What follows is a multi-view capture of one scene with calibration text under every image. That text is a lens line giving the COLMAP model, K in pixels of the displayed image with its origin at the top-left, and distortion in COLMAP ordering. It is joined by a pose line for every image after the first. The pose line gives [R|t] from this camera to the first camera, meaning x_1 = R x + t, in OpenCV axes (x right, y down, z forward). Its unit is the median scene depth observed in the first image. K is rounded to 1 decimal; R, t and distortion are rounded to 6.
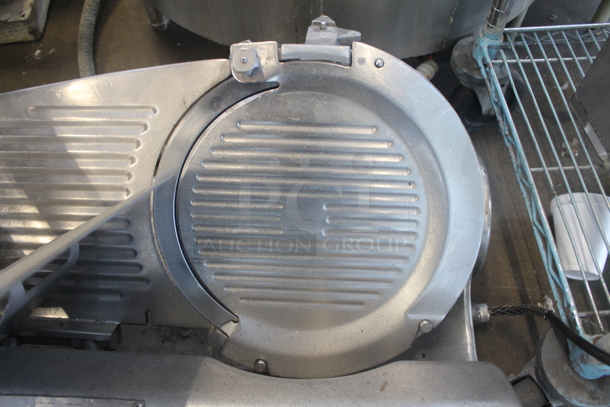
lens RADIAL K [[515.2, 0, 305.0], [0, 515.2, 203.5], [0, 0, 1]] dist [-0.168581, 0.144714]
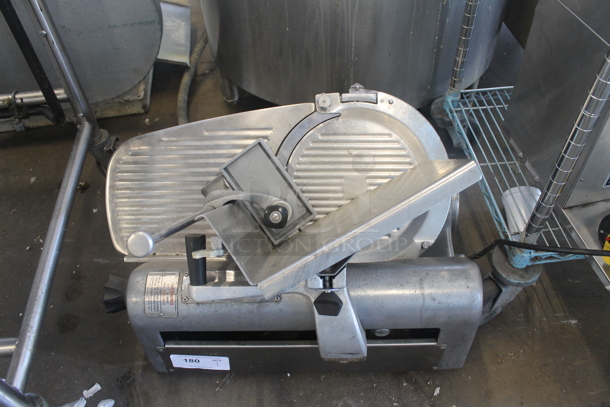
lens RADIAL K [[515.2, 0, 305.0], [0, 515.2, 203.5], [0, 0, 1]] dist [-0.168581, 0.144714]
pose [[0.999476, -0.031151, 0.008838, -0.146786], [0.032241, 0.982701, -0.182369, 0.310761], [-0.003004, 0.182558, 0.983190, -0.589545]]
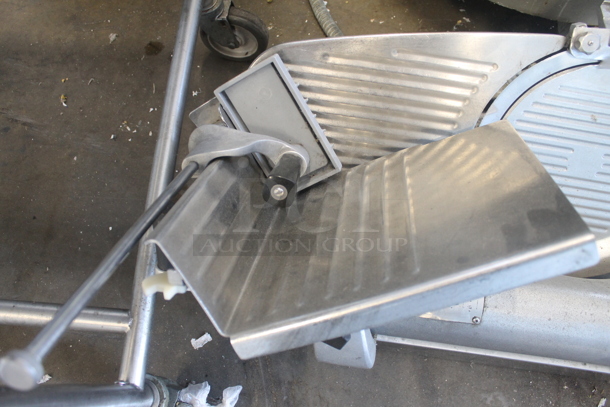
lens RADIAL K [[515.2, 0, 305.0], [0, 515.2, 203.5], [0, 0, 1]] dist [-0.168581, 0.144714]
pose [[0.992674, 0.113366, -0.041780, -0.488167], [-0.103164, 0.975307, 0.195277, -0.030800], [0.062886, -0.189536, 0.979858, -0.240384]]
